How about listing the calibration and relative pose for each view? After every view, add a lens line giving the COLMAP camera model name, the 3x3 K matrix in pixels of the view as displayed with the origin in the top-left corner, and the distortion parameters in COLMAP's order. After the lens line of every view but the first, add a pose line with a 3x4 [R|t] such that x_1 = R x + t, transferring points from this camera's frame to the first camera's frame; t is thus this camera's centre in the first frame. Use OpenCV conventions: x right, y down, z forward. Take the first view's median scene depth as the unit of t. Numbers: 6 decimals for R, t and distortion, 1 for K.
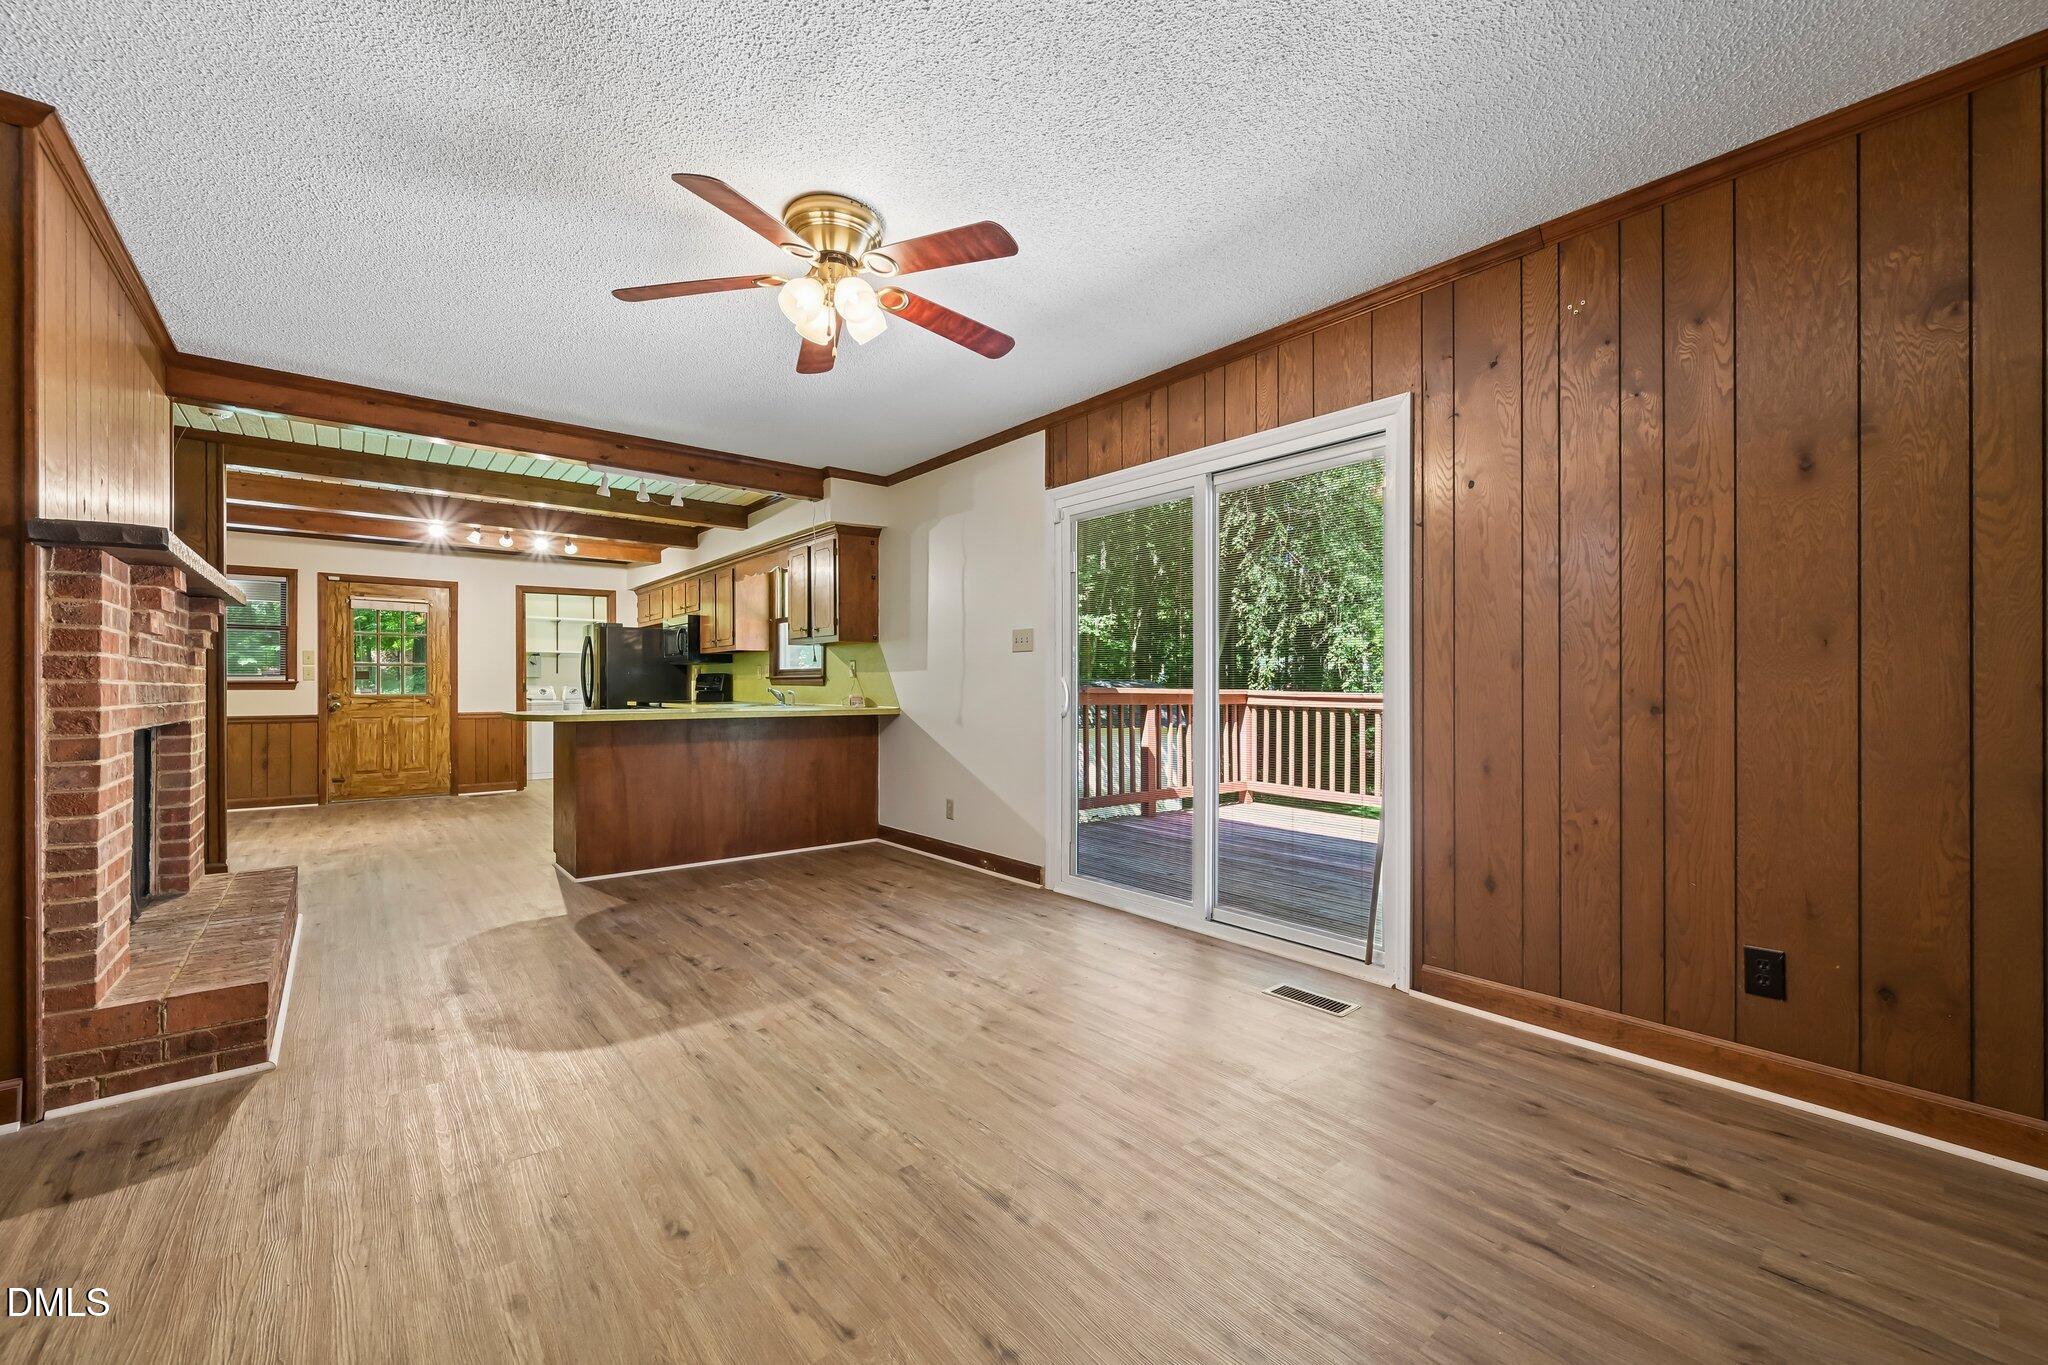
lens RADIAL K [[816.7, 0, 1025.1], [0, 816.7, 686.9], [0, 0, 1]] dist [-0.001511, -0.000091]
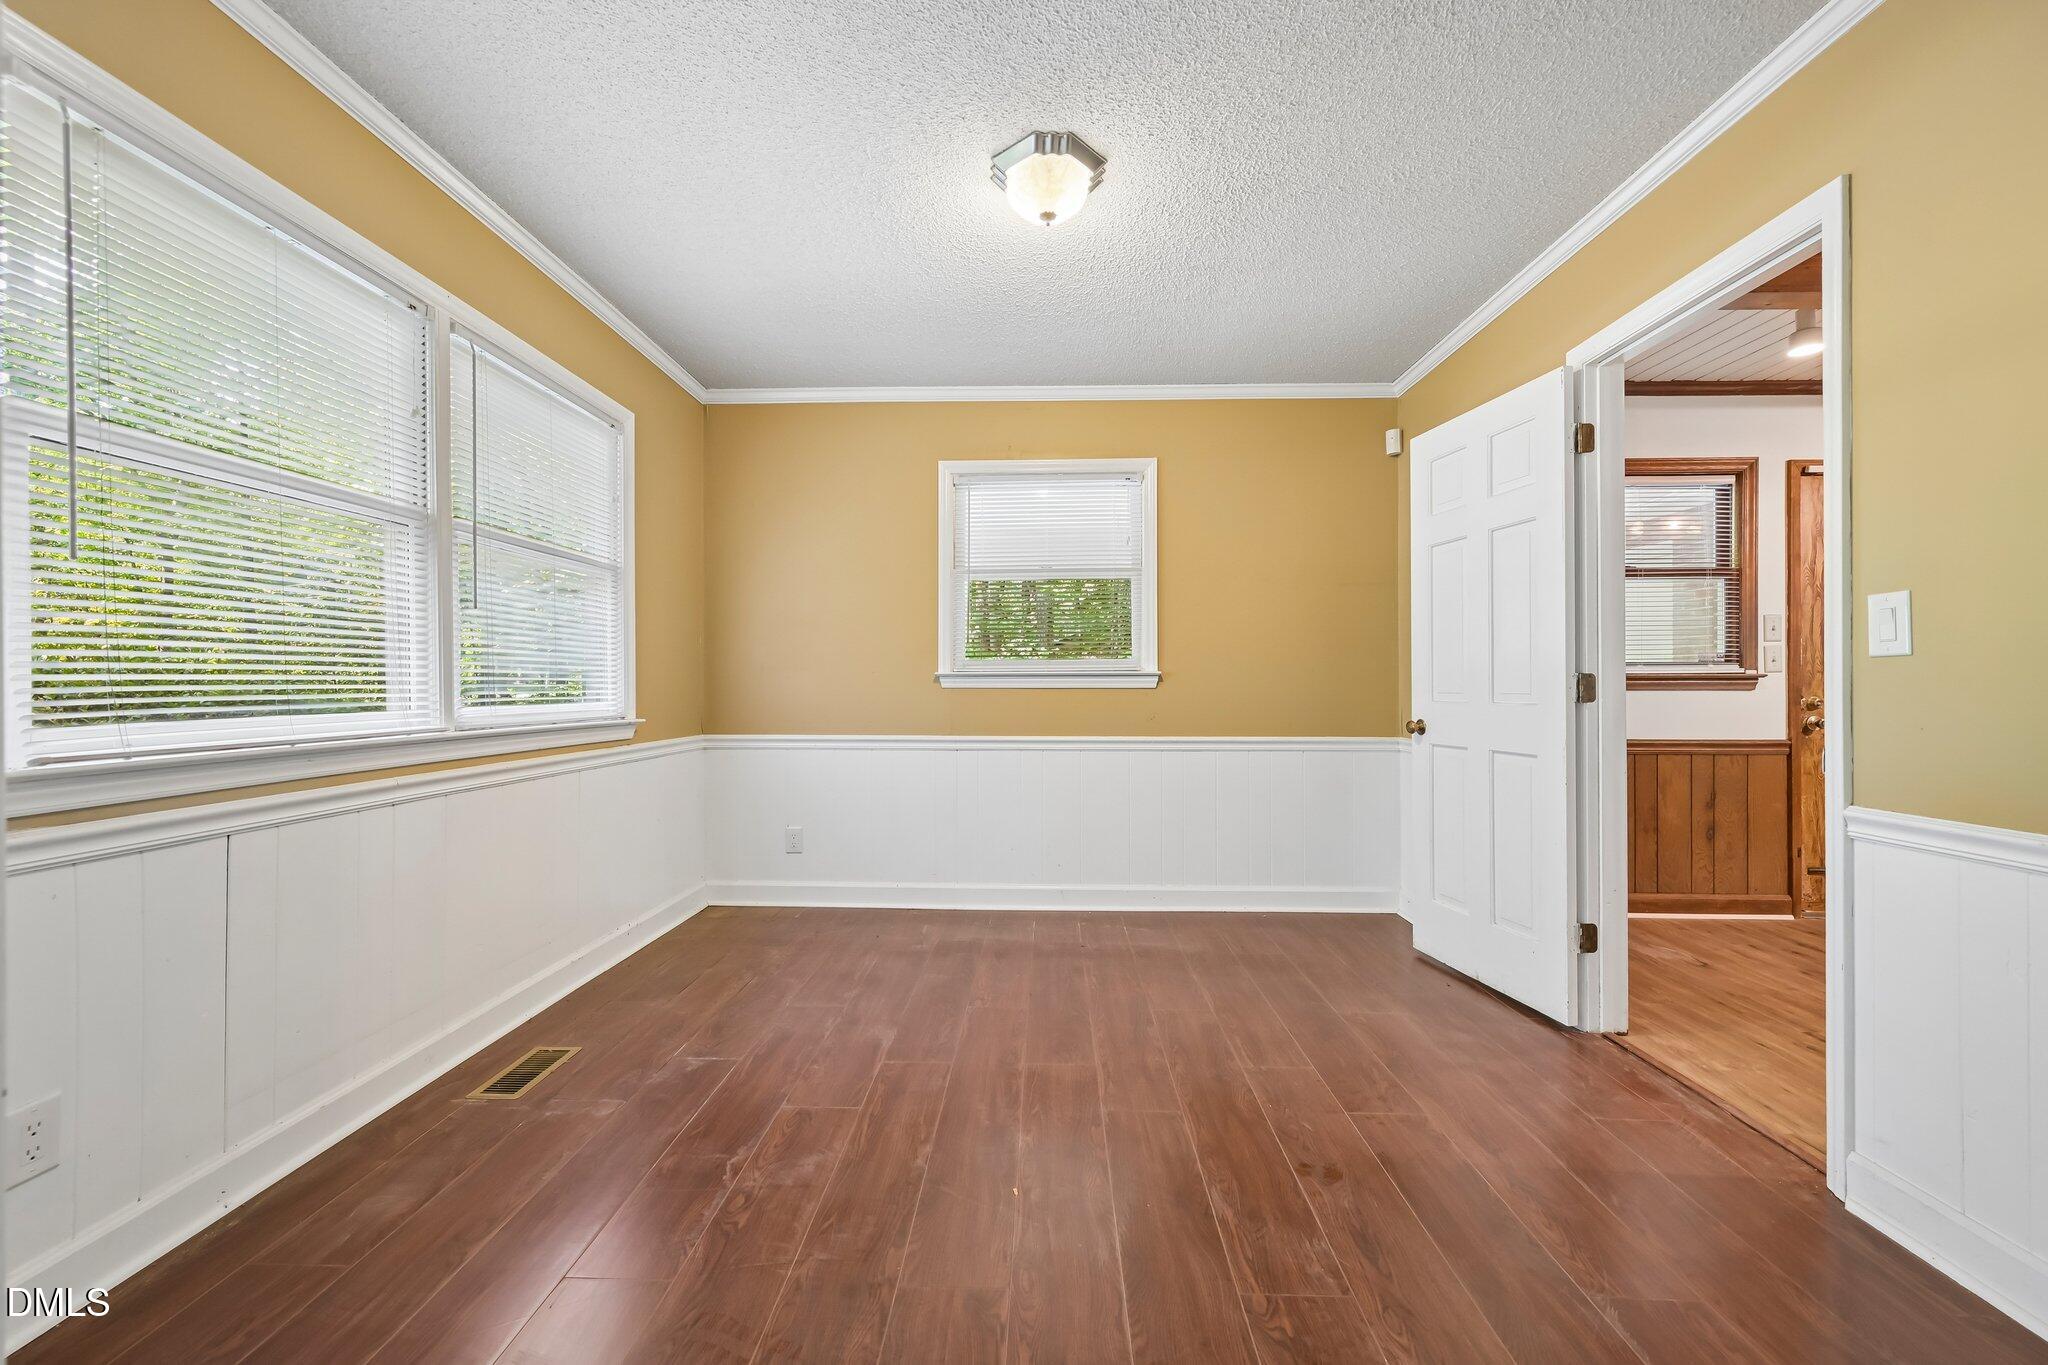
lens RADIAL K [[819.1, 0, 1020.6], [0, 819.1, 695.6], [0, 0, 1]] dist [-0.000570, -0.000016]
pose [[0.753593, 0.000315, -0.657341, -1.208000], [0.000725, 0.999999, 0.001311, 0.007523], [0.657341, -0.001465, 0.753592, 0.405857]]
